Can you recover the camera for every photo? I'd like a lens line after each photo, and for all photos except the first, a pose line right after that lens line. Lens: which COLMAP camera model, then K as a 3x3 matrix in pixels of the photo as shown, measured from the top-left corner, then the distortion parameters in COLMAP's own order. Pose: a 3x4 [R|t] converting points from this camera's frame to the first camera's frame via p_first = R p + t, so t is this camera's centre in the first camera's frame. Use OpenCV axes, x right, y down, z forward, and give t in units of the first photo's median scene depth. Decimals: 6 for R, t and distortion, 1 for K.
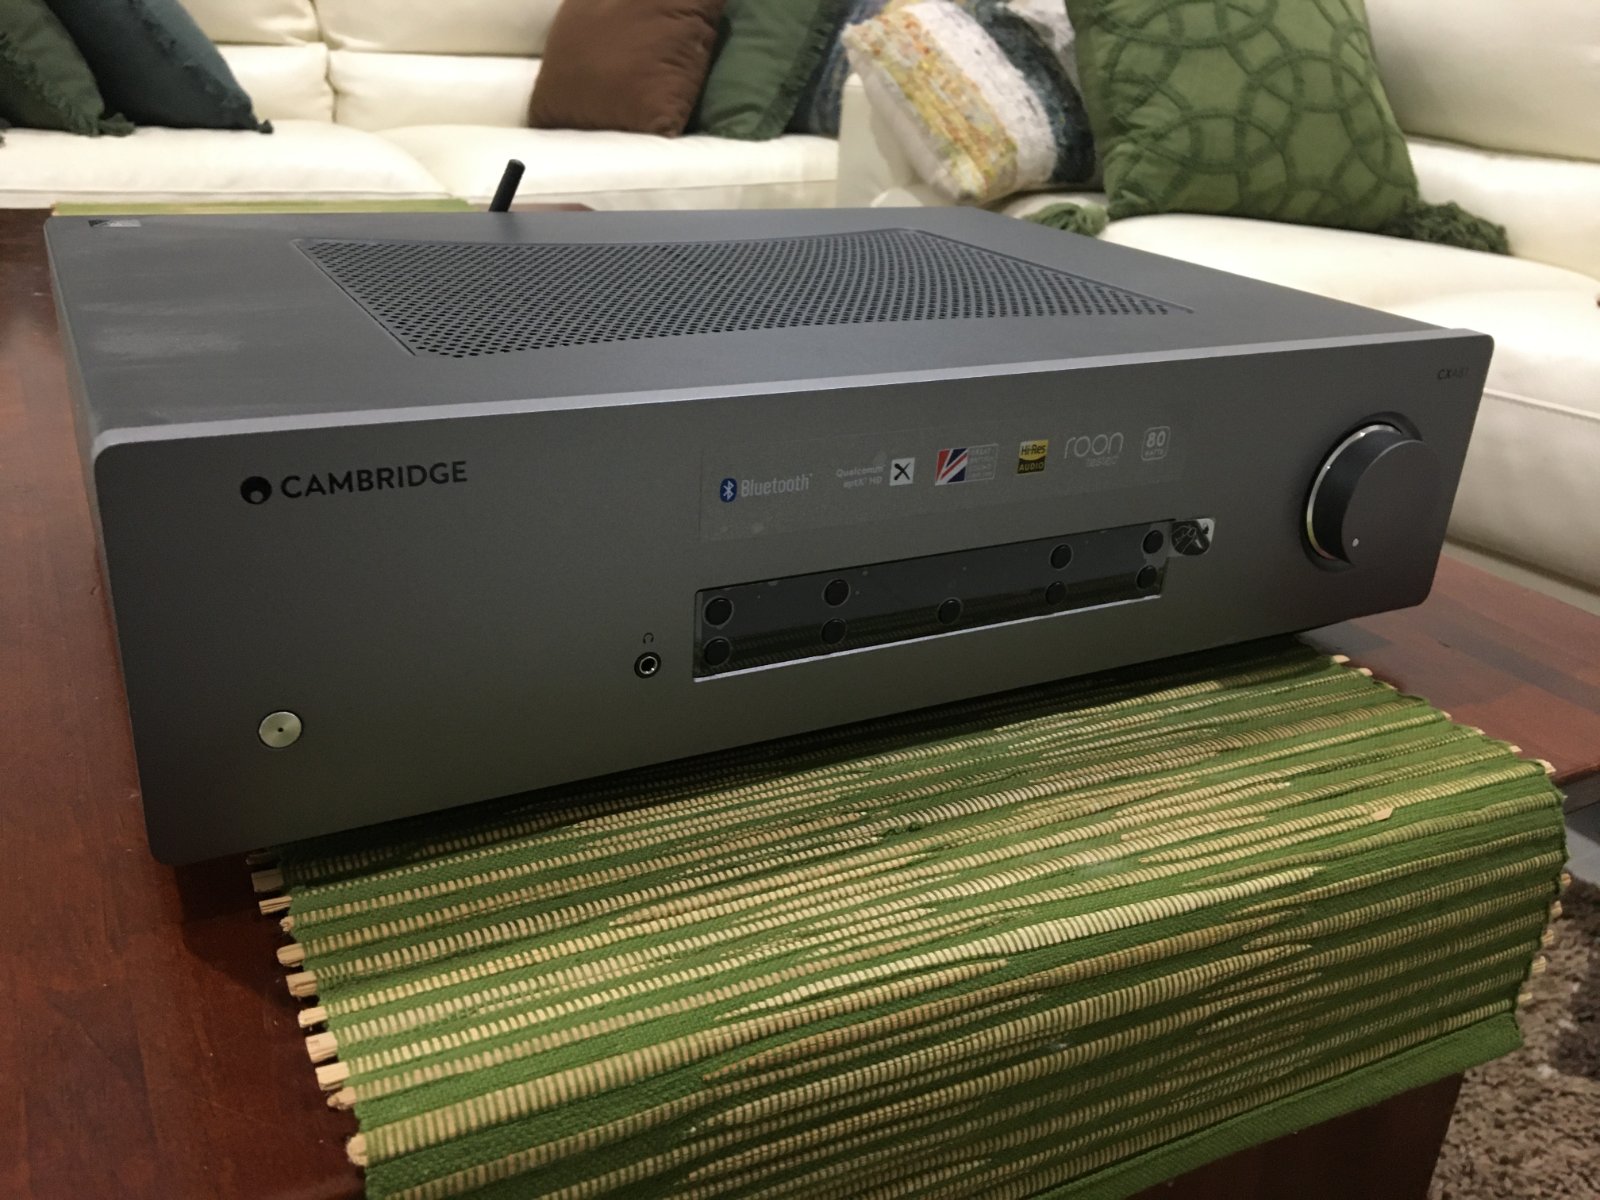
lens RADIAL K [[1338.6, 0, 769.6], [0, 1338.6, 595.2], [0, 0, 1]] dist [0.087903, -0.143066]
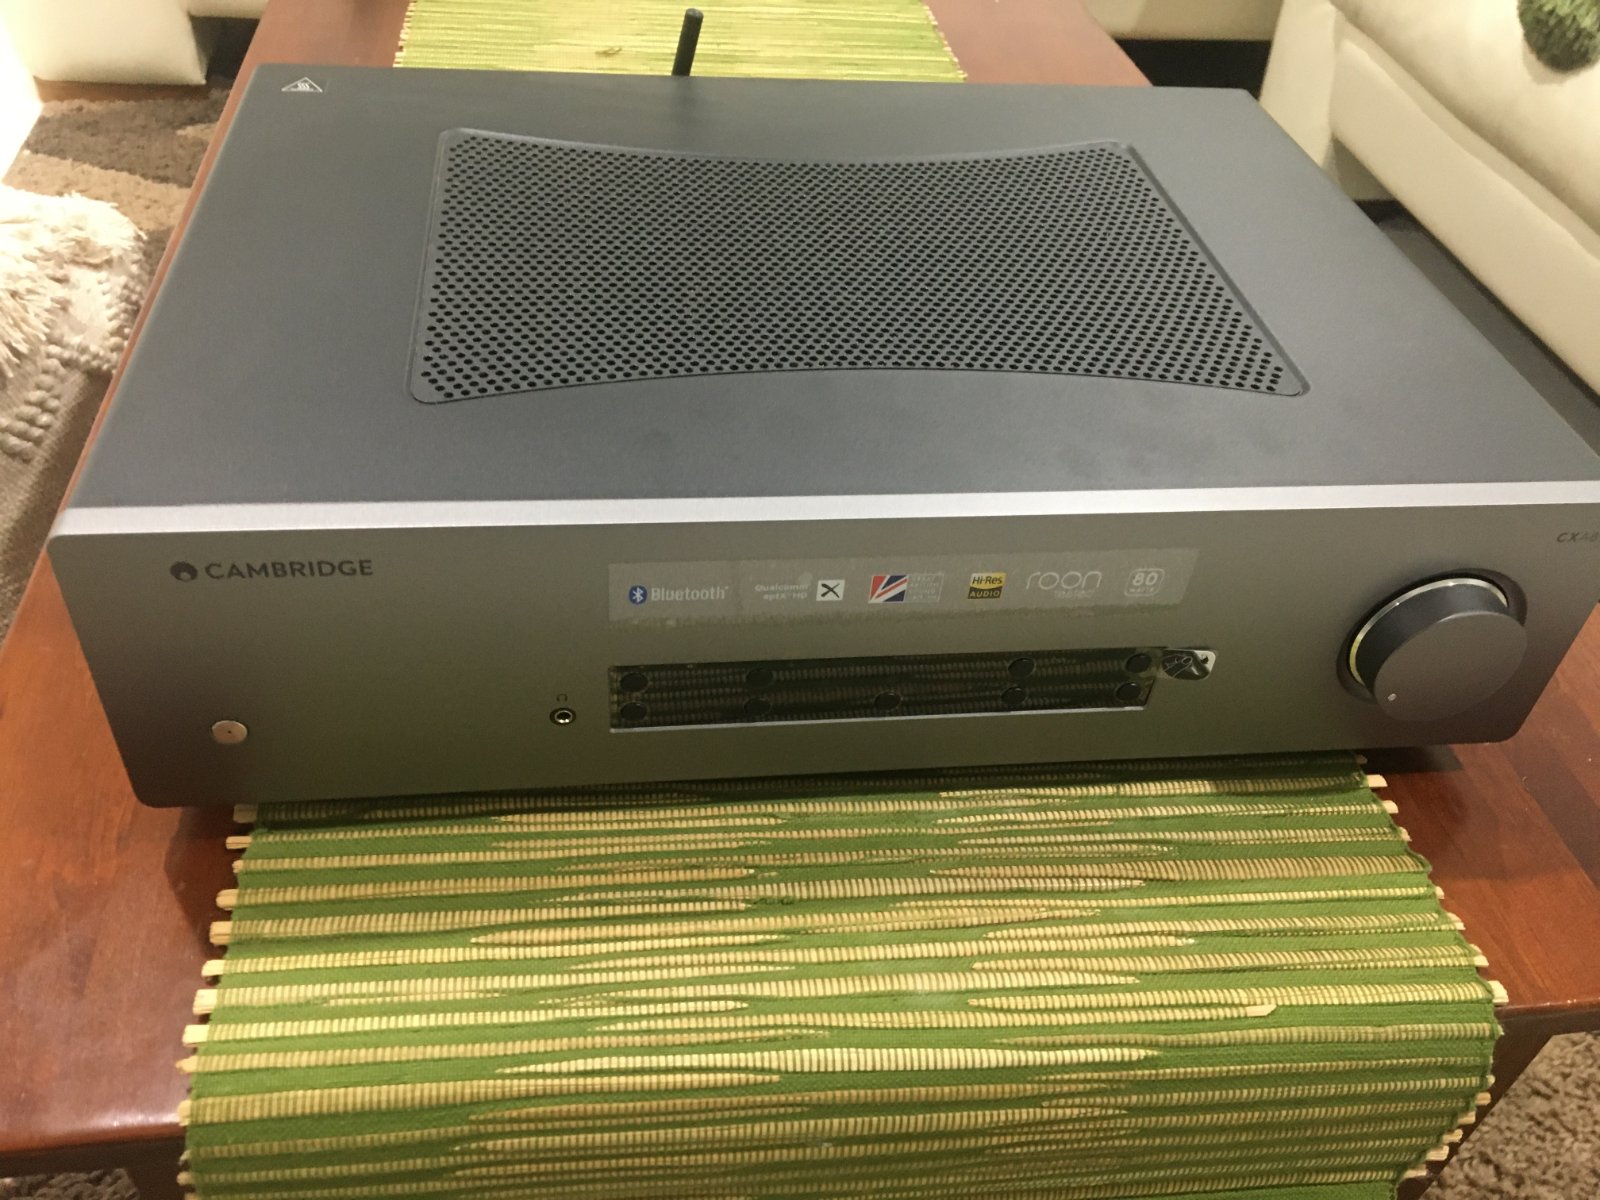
lens RADIAL K [[1338.6, 0, 769.6], [0, 1338.6, 595.2], [0, 0, 1]] dist [0.087903, -0.143066]
pose [[0.937796, 0.237418, -0.253320, 0.318551], [-0.155542, 0.939623, 0.304820, -0.396615], [0.310395, -0.246457, 0.918104, 0.061010]]
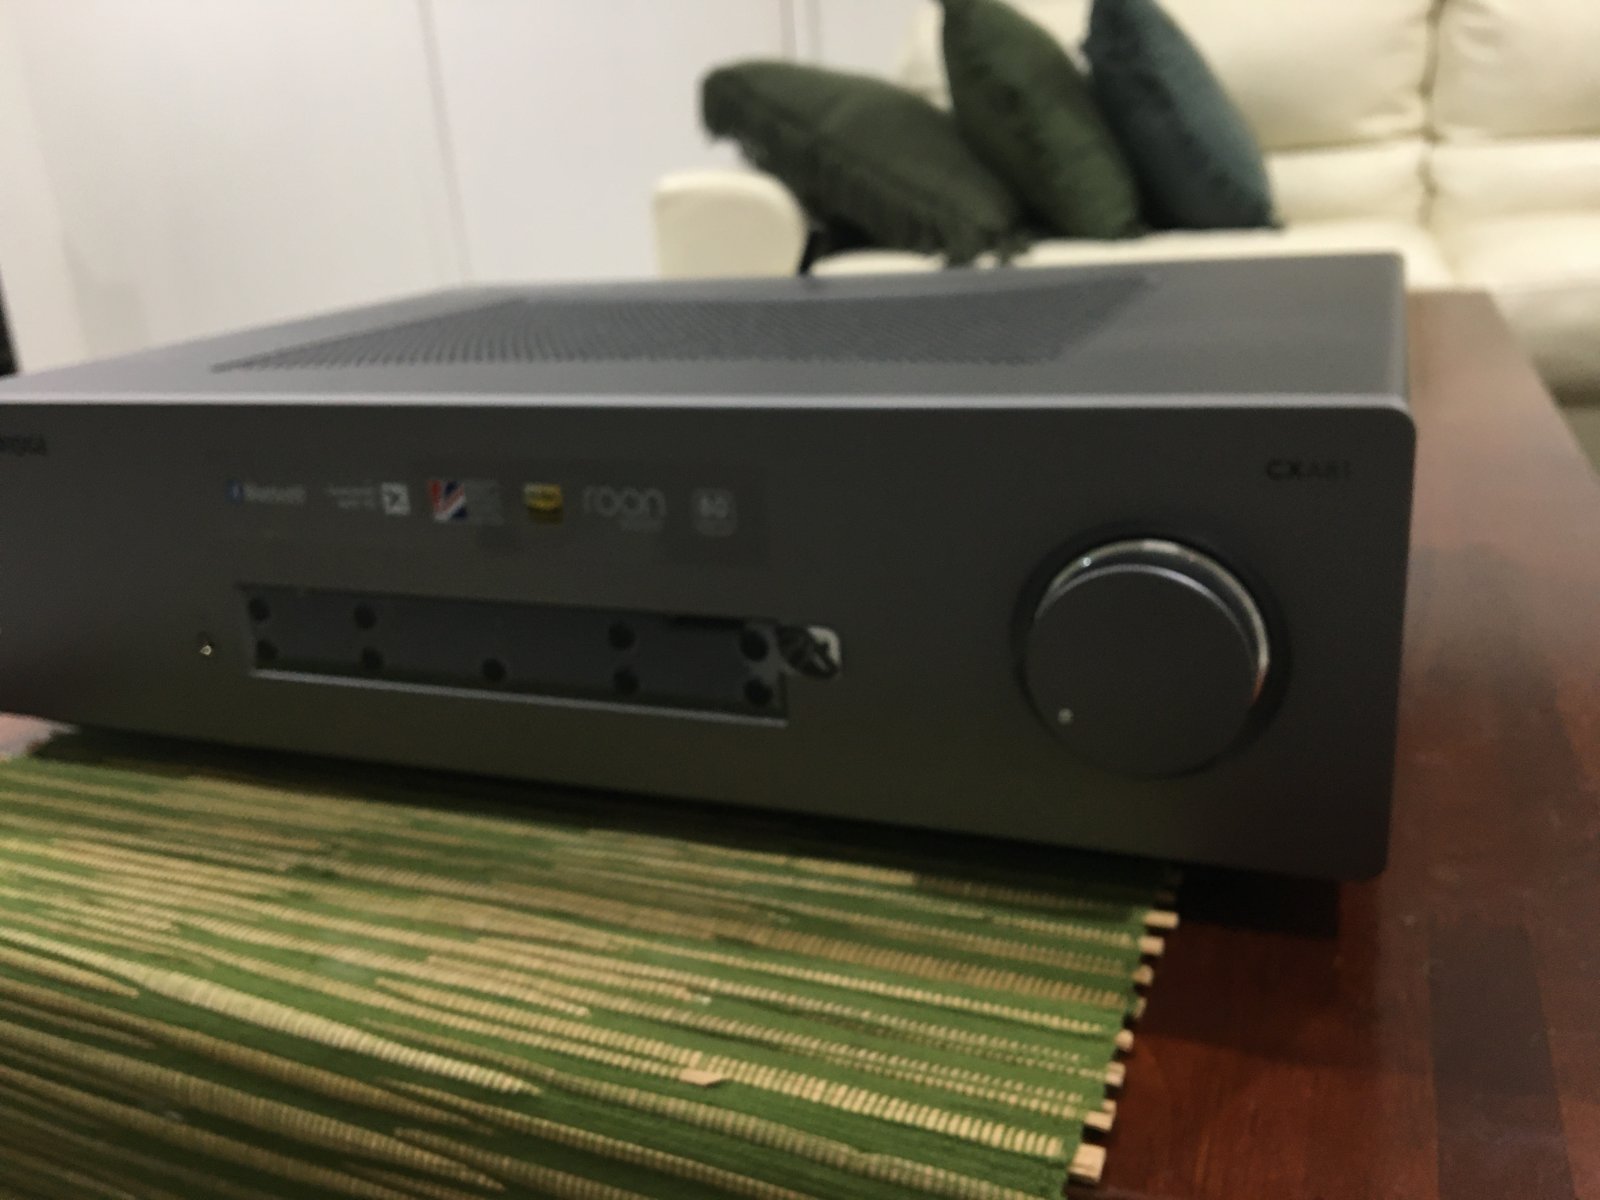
lens RADIAL K [[1366.8, 0, 800.0], [0, 1366.8, 600.0], [0, 0, 1]] dist [0.076866, -0.168700]
pose [[0.640311, 0.142100, -0.754857, 1.039266], [-0.203272, 0.979050, 0.011878, -0.093803], [0.740731, 0.145836, 0.655782, 0.599857]]
